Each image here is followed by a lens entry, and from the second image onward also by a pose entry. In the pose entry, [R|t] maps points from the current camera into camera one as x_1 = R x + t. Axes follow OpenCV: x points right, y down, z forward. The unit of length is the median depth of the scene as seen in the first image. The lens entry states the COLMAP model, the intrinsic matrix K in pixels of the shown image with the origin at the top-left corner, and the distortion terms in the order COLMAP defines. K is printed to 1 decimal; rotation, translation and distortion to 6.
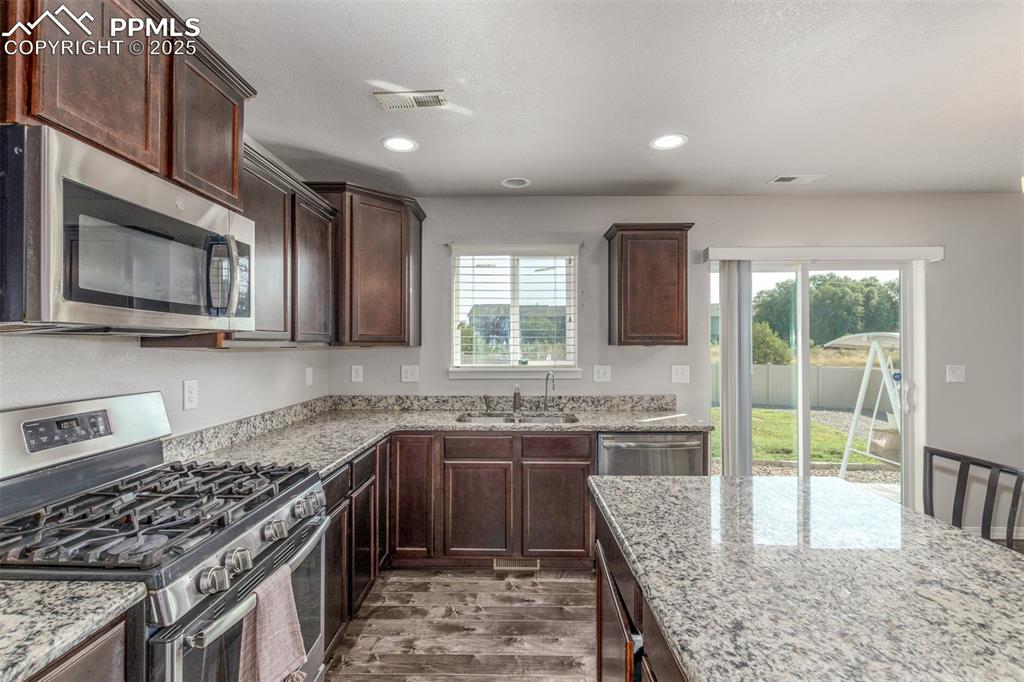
lens RADIAL K [[462.0, 0, 505.4], [0, 462.0, 343.0], [0, 0, 1]] dist [0.000473, -0.000112]
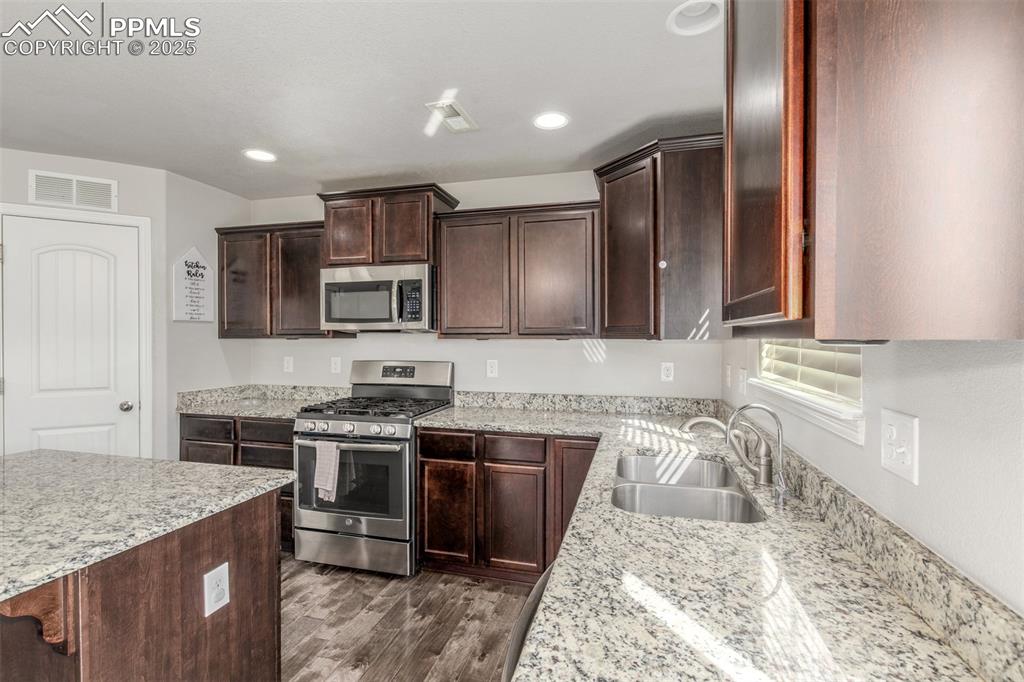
lens RADIAL K [[462.0, 0, 505.4], [0, 462.0, 343.0], [0, 0, 1]] dist [0.000473, -0.000112]
pose [[-0.228437, 0.007234, -0.973532, 0.867215], [0.000538, 0.999973, 0.007305, 0.010898], [0.973559, 0.001145, -0.228435, 1.398845]]
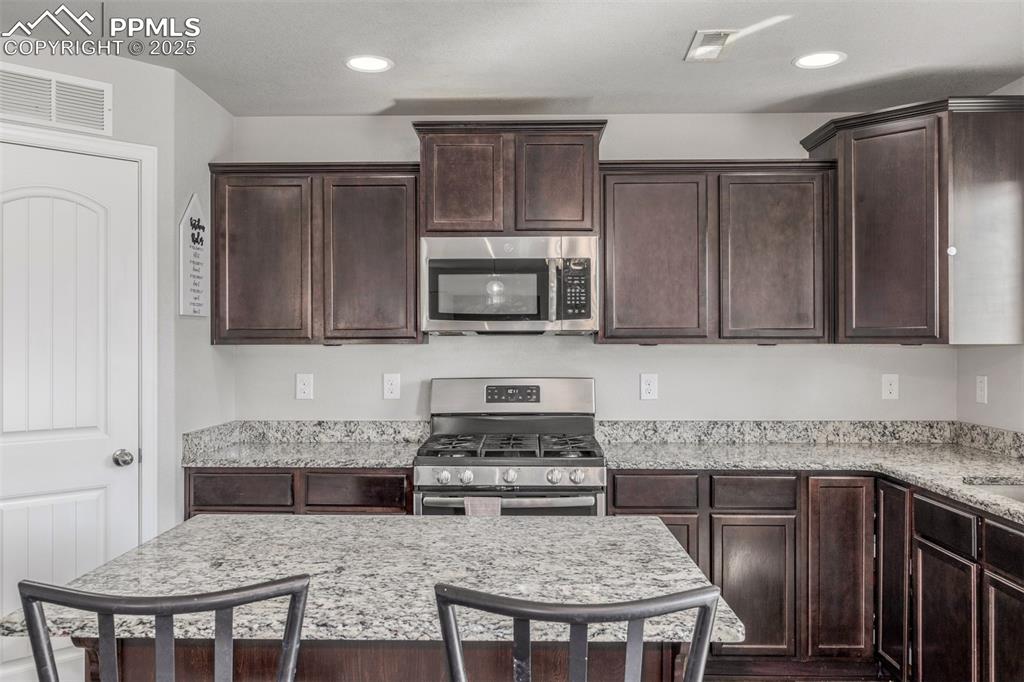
lens RADIAL K [[816.8, 0, 504.2], [0, 816.8, 344.7], [0, 0, 1]] dist [-0.007022, 0.000536]
pose [[0.007188, 0.000617, -0.999974, 1.272006], [0.003780, 0.999993, 0.000644, 0.007647], [0.999967, -0.003784, 0.007186, 0.630065]]
